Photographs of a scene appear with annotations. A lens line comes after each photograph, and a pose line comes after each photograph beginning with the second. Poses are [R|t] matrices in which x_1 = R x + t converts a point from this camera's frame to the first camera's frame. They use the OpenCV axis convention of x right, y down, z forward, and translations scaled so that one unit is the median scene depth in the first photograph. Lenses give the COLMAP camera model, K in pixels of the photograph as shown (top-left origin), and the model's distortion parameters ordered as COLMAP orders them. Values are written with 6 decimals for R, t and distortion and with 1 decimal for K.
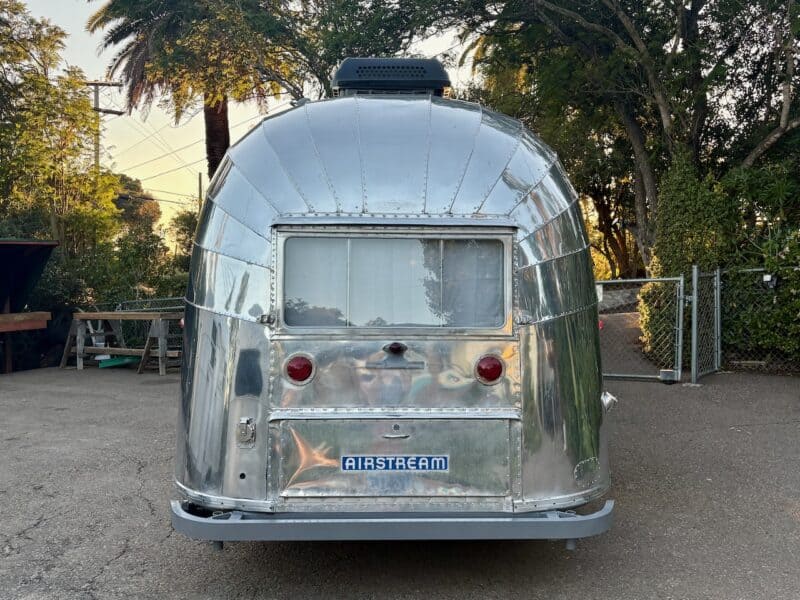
lens RADIAL K [[722.9, 0, 400.0], [0, 722.9, 300.1], [0, 0, 1]] dist [-0.000703, -0.000072]
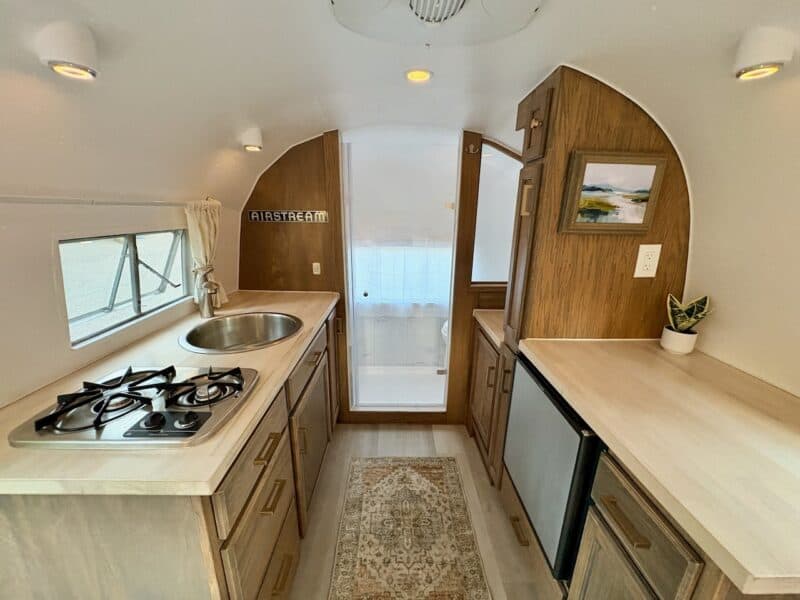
lens RADIAL K [[320.6, 0, 398.8], [0, 320.6, 299.8], [0, 0, 1]] dist [0.000787, 0.000017]
pose [[0.959629, -0.063518, 0.274002, 0.019014], [-0.072419, 0.885527, 0.458909, 0.066465], [-0.271786, -0.460225, 0.845178, 0.335361]]
